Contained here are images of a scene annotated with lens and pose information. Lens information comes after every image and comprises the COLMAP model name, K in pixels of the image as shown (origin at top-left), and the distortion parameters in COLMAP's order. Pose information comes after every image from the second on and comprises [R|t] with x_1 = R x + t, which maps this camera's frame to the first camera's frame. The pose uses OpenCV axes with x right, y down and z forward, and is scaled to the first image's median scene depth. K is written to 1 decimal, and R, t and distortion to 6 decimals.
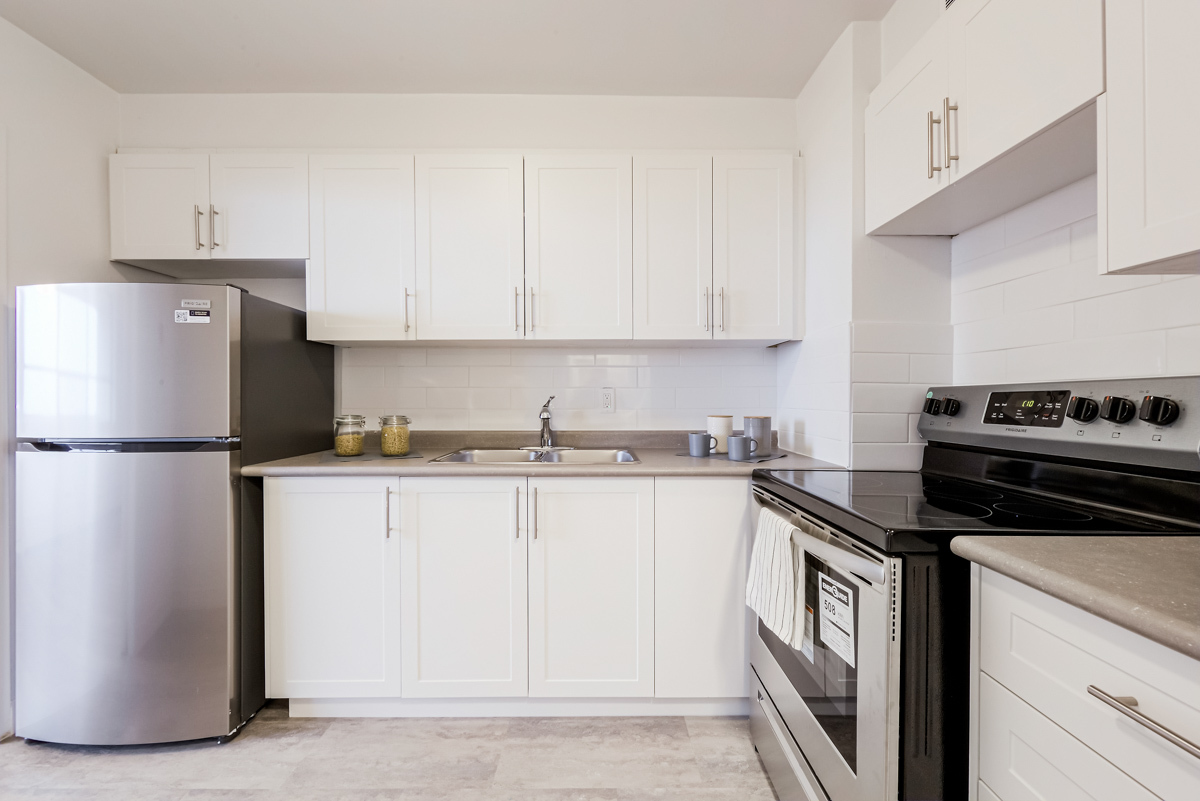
lens RADIAL K [[485.4, 0, 599.2], [0, 485.4, 400.5], [0, 0, 1]] dist [0.003800, 0.000102]
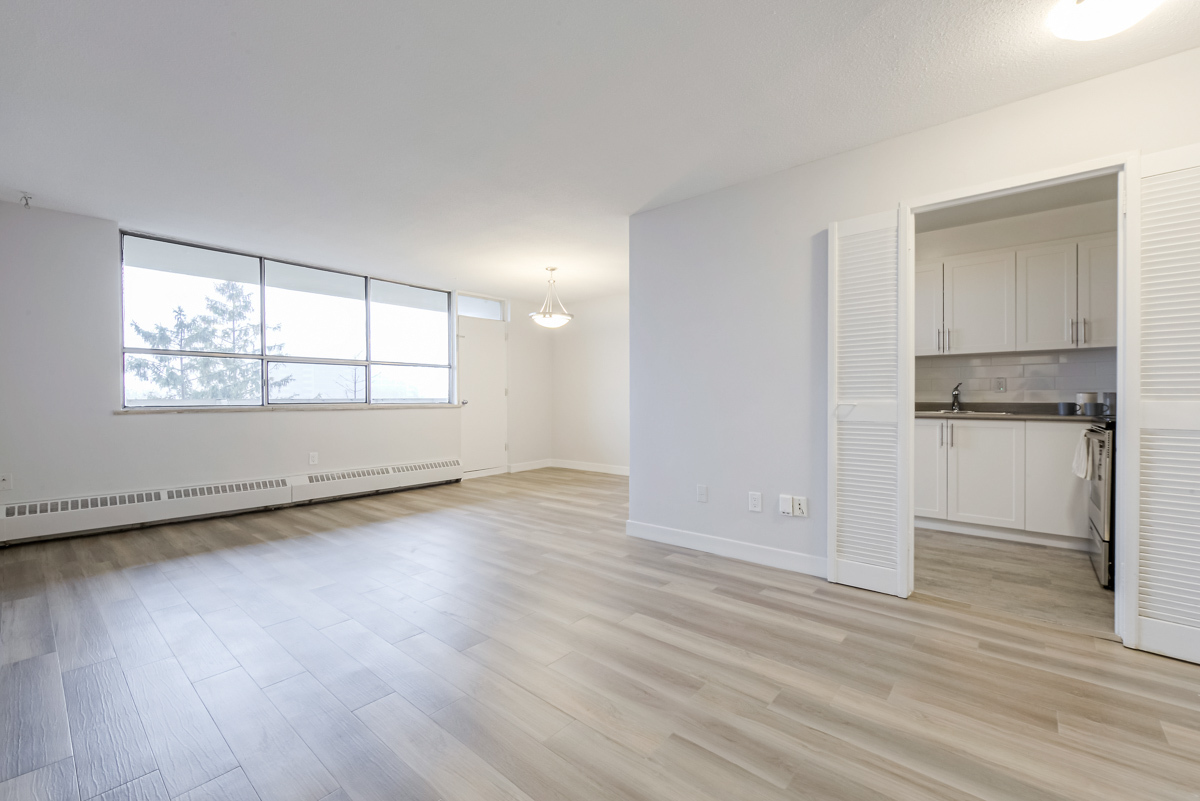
lens RADIAL K [[485.4, 0, 594.8], [0, 485.4, 401.7], [0, 0, 1]] dist [0.003800, 0.000102]
pose [[0.750760, 0.006160, -0.660547, 0.091113], [-0.003641, 0.999980, 0.005187, 0.062299], [0.660565, -0.001489, 0.750767, -1.448097]]
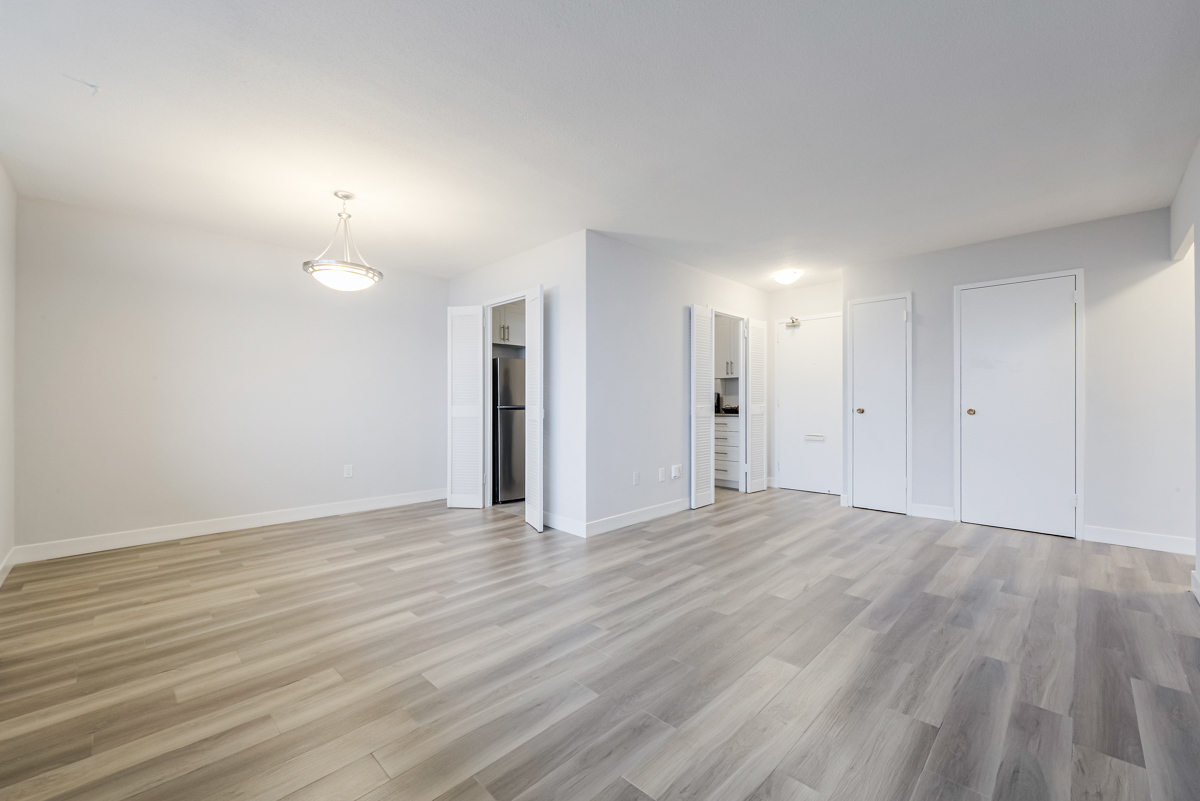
lens RADIAL K [[485.4, 0, 606.3], [0, 485.4, 406.6], [0, 0, 1]] dist [0.003800, 0.000102]
pose [[0.710155, -0.000987, 0.704045, -3.825037], [0.002615, 0.999996, -0.001236, 0.075888], [-0.704041, 0.002719, 0.710155, -1.333640]]
